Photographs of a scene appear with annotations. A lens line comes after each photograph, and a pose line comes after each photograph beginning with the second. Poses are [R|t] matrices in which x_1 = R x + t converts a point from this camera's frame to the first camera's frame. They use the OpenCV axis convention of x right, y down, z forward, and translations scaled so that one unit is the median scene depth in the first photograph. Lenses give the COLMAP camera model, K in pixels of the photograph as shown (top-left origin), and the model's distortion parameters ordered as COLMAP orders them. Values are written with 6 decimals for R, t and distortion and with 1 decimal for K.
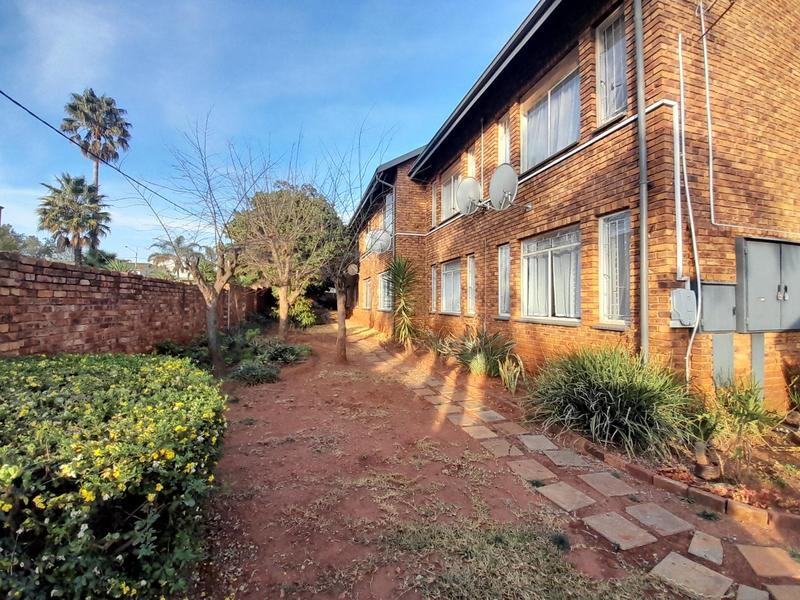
lens RADIAL K [[320.4, 0, 393.7], [0, 320.4, 296.4], [0, 0, 1]] dist [0.014953, -0.015778]
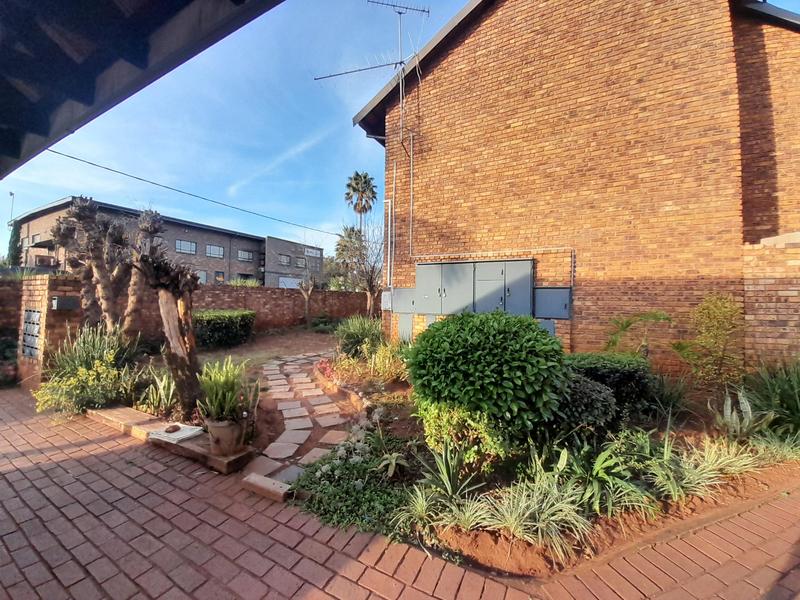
lens RADIAL K [[320.4, 0, 390.3], [0, 320.4, 294.2], [0, 0, 1]] dist [0.014953, -0.015778]
pose [[0.716596, -0.010336, -0.697412, 1.775801], [0.004240, 0.999936, -0.010463, 0.011642], [0.697476, 0.004540, 0.716594, -0.356664]]
